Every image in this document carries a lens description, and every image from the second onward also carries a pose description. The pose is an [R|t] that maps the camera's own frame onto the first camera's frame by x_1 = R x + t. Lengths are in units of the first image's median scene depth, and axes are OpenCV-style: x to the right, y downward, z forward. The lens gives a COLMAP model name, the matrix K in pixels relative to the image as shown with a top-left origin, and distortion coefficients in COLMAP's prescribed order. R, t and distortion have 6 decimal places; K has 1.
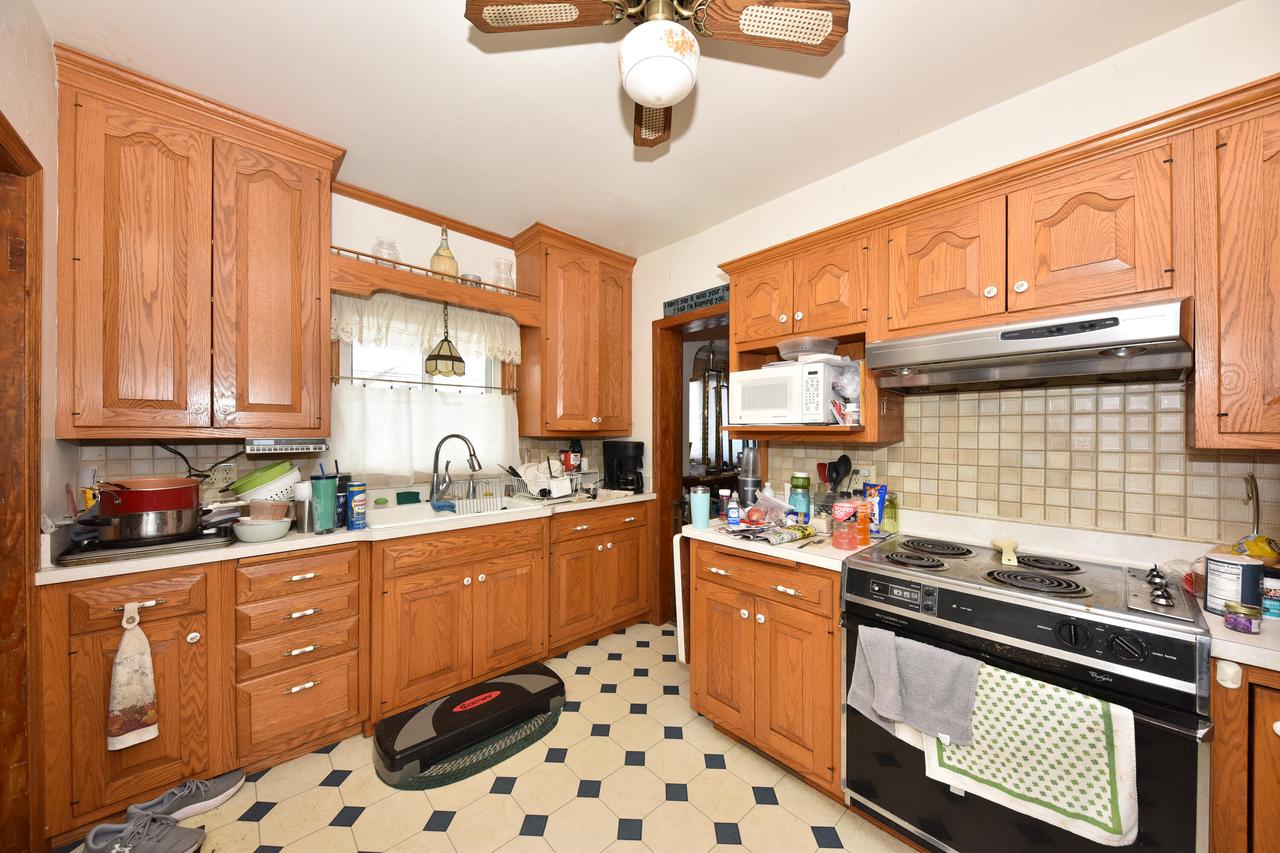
lens RADIAL K [[438.6, 0, 639.4], [0, 438.6, 434.8], [0, 0, 1]] dist [0.007698, -0.005582]
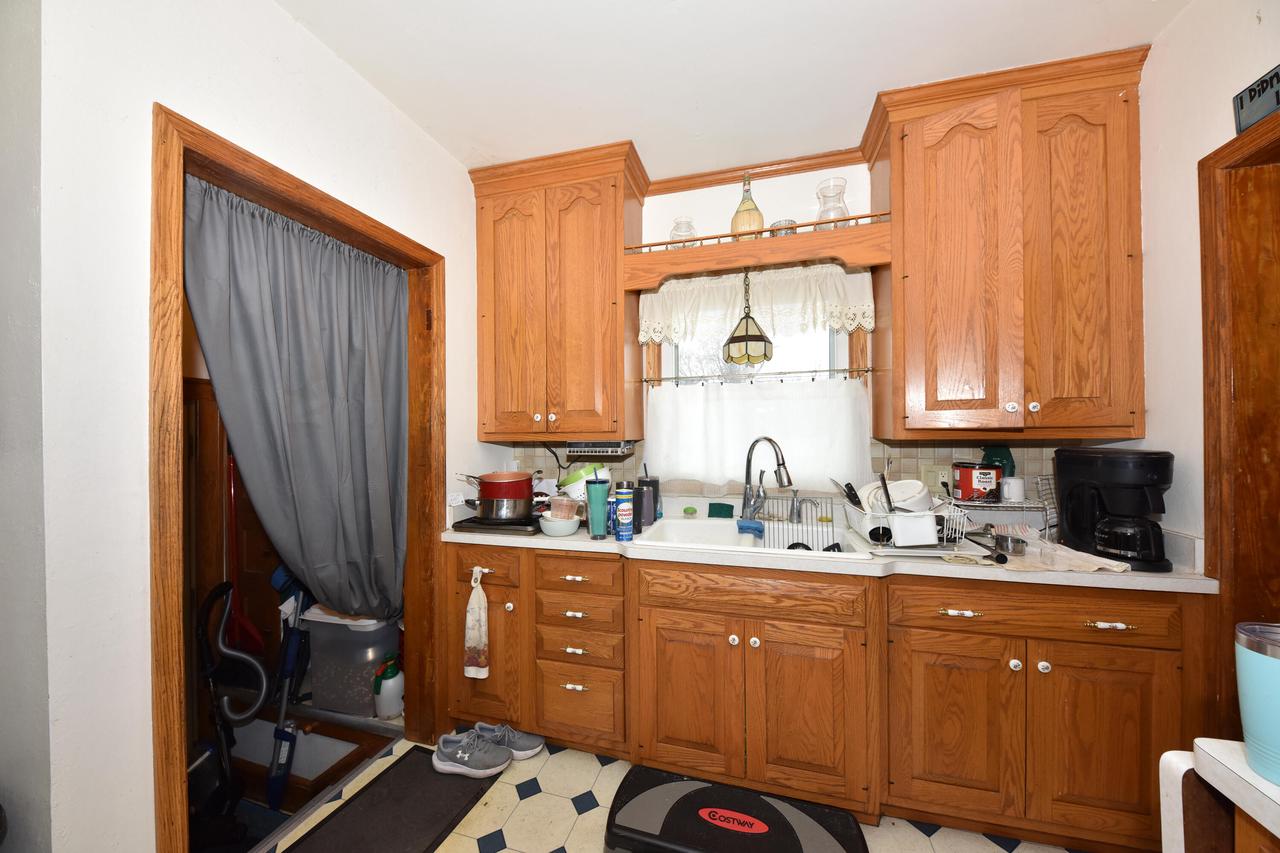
lens RADIAL K [[438.6, 0, 639.4], [0, 438.6, 434.8], [0, 0, 1]] dist [0.007698, -0.005582]
pose [[0.524043, -0.007682, -0.851657, 0.129995], [0.005862, 0.999968, -0.005412, -0.001540], [0.851672, -0.002157, 0.524071, 0.434942]]
